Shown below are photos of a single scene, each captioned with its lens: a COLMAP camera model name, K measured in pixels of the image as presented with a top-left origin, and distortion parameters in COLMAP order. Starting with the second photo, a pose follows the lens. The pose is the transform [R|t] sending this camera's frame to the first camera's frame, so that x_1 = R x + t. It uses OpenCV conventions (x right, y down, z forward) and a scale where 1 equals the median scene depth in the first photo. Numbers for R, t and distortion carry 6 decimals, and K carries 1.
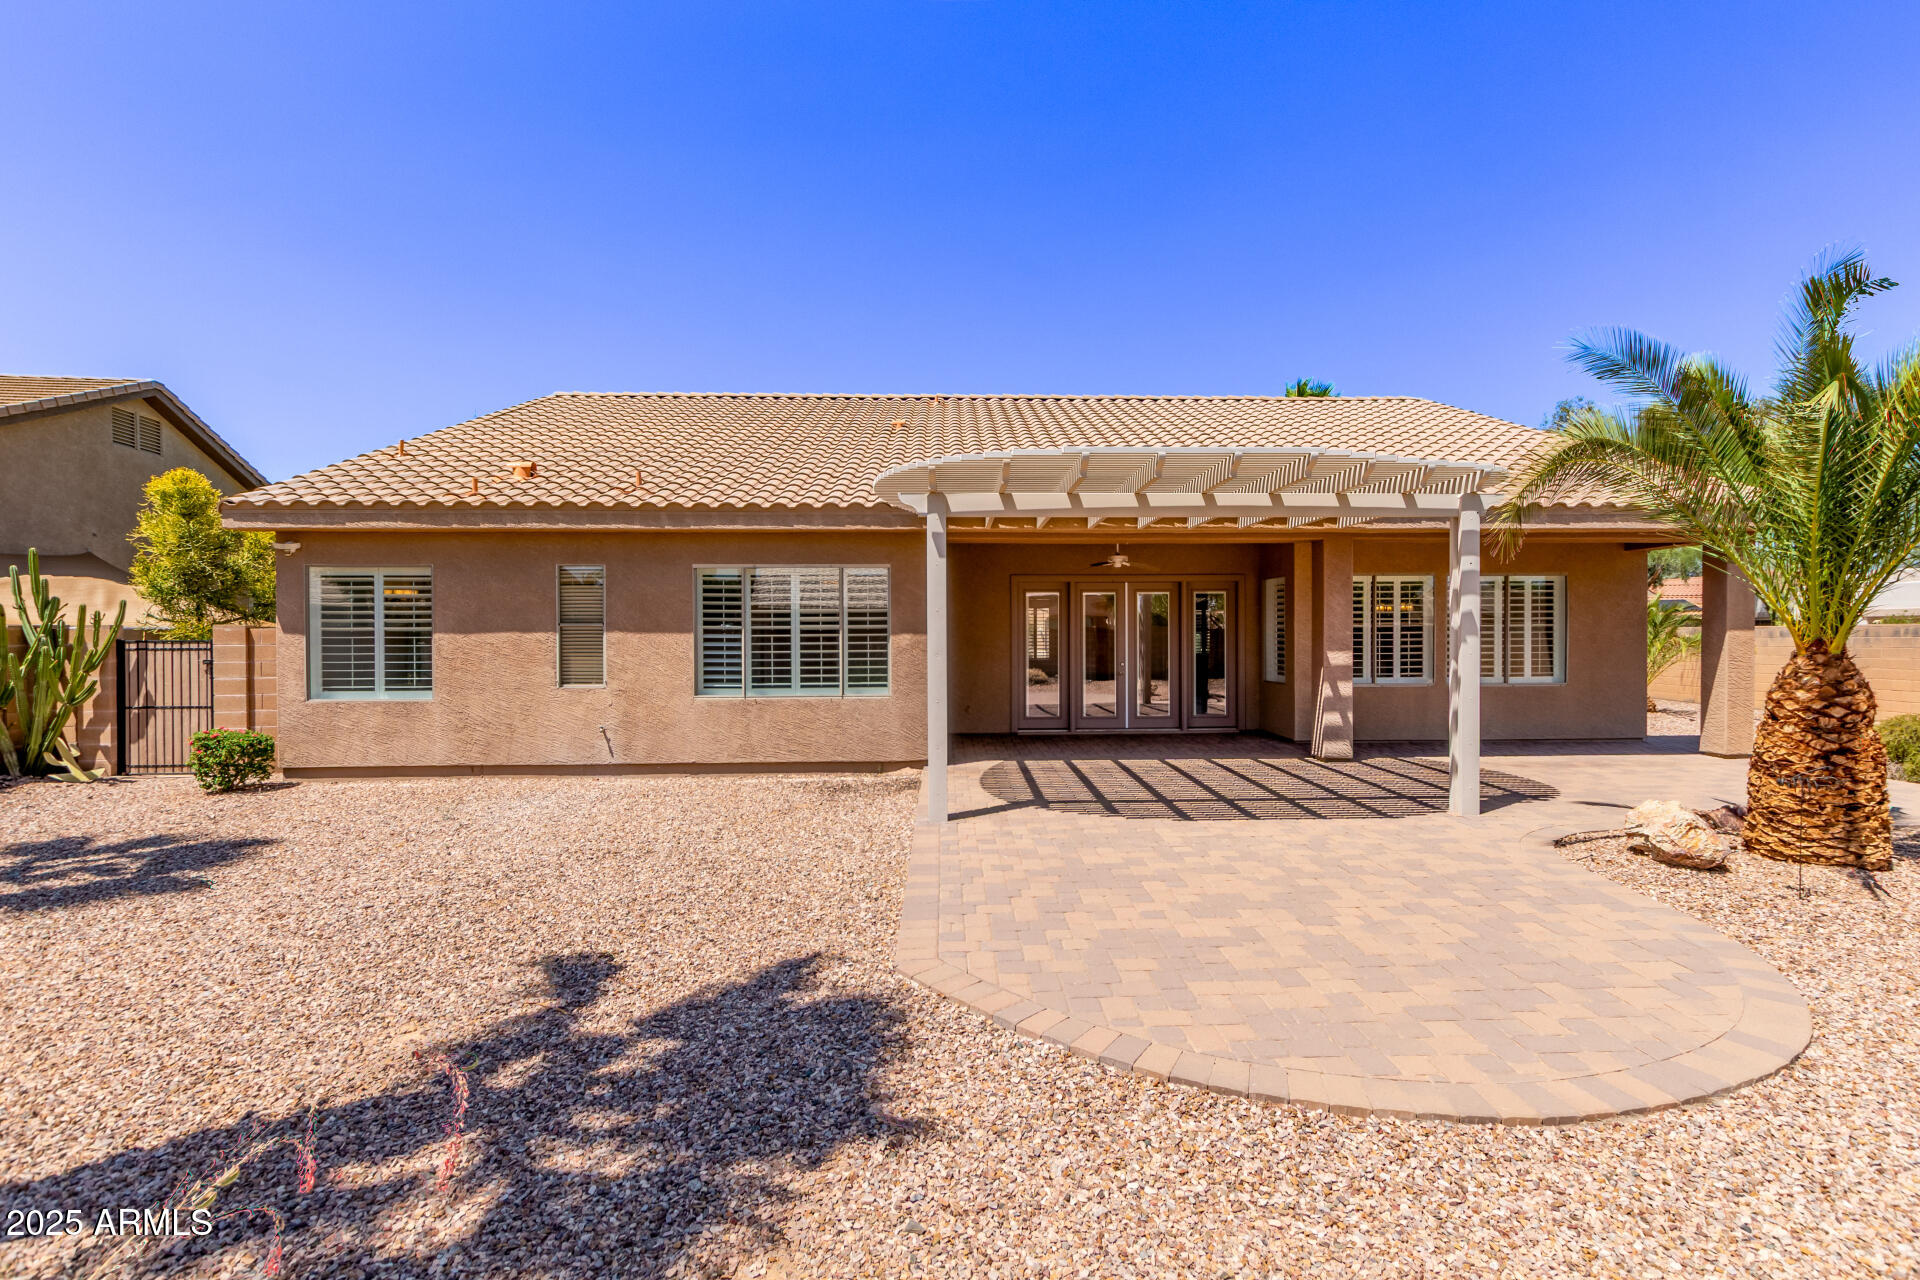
lens RADIAL K [[877.7, 0, 963.2], [0, 877.7, 642.8], [0, 0, 1]] dist [0.000643, 0.000827]
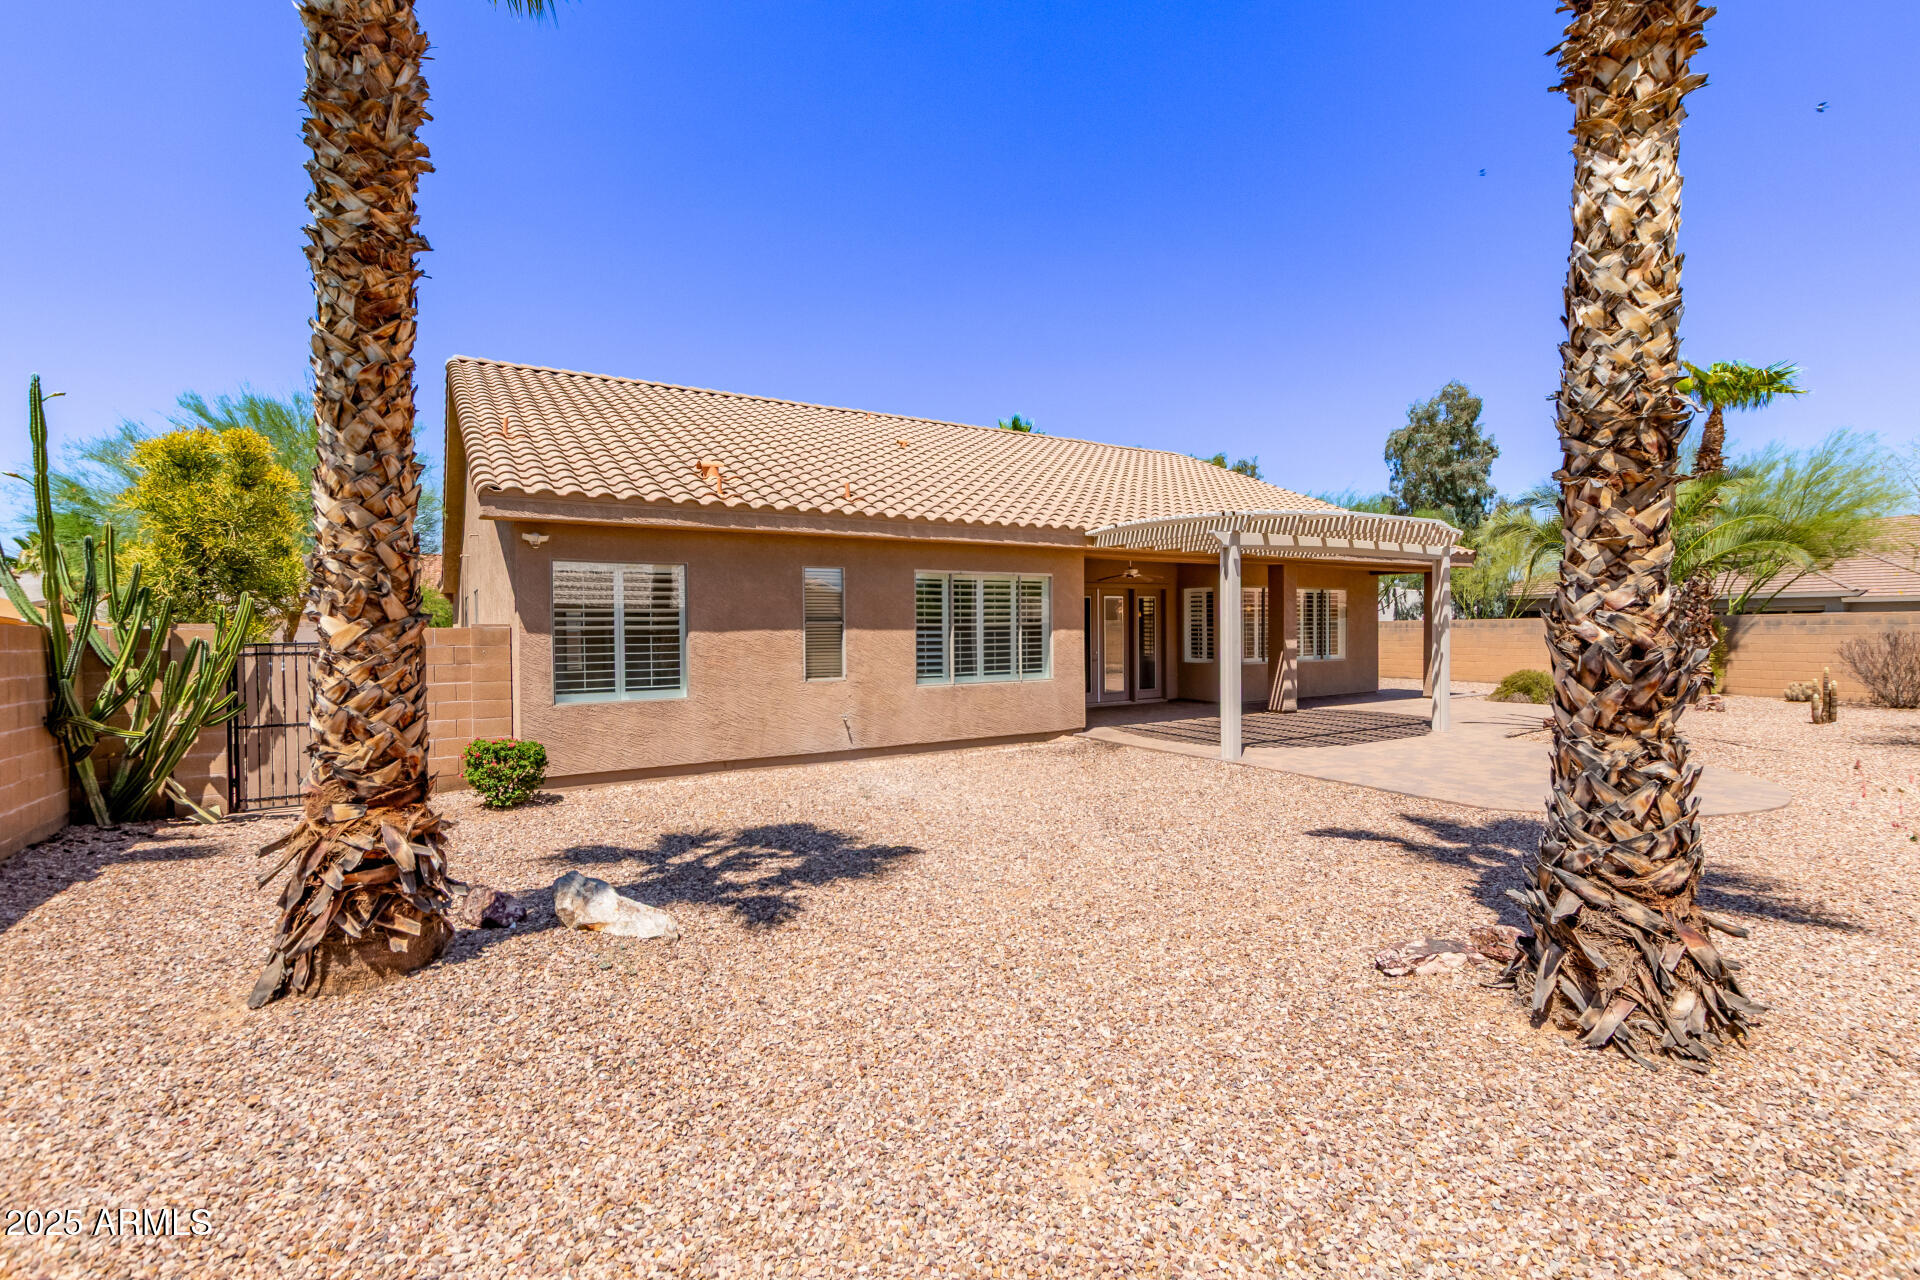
lens RADIAL K [[877.7, 0, 968.6], [0, 877.7, 630.2], [0, 0, 1]] dist [0.000643, 0.000827]
pose [[0.865536, -0.006011, 0.500811, -0.815424], [0.010762, 0.999920, -0.006599, -0.002112], [-0.500731, 0.011101, 0.865532, -0.024130]]
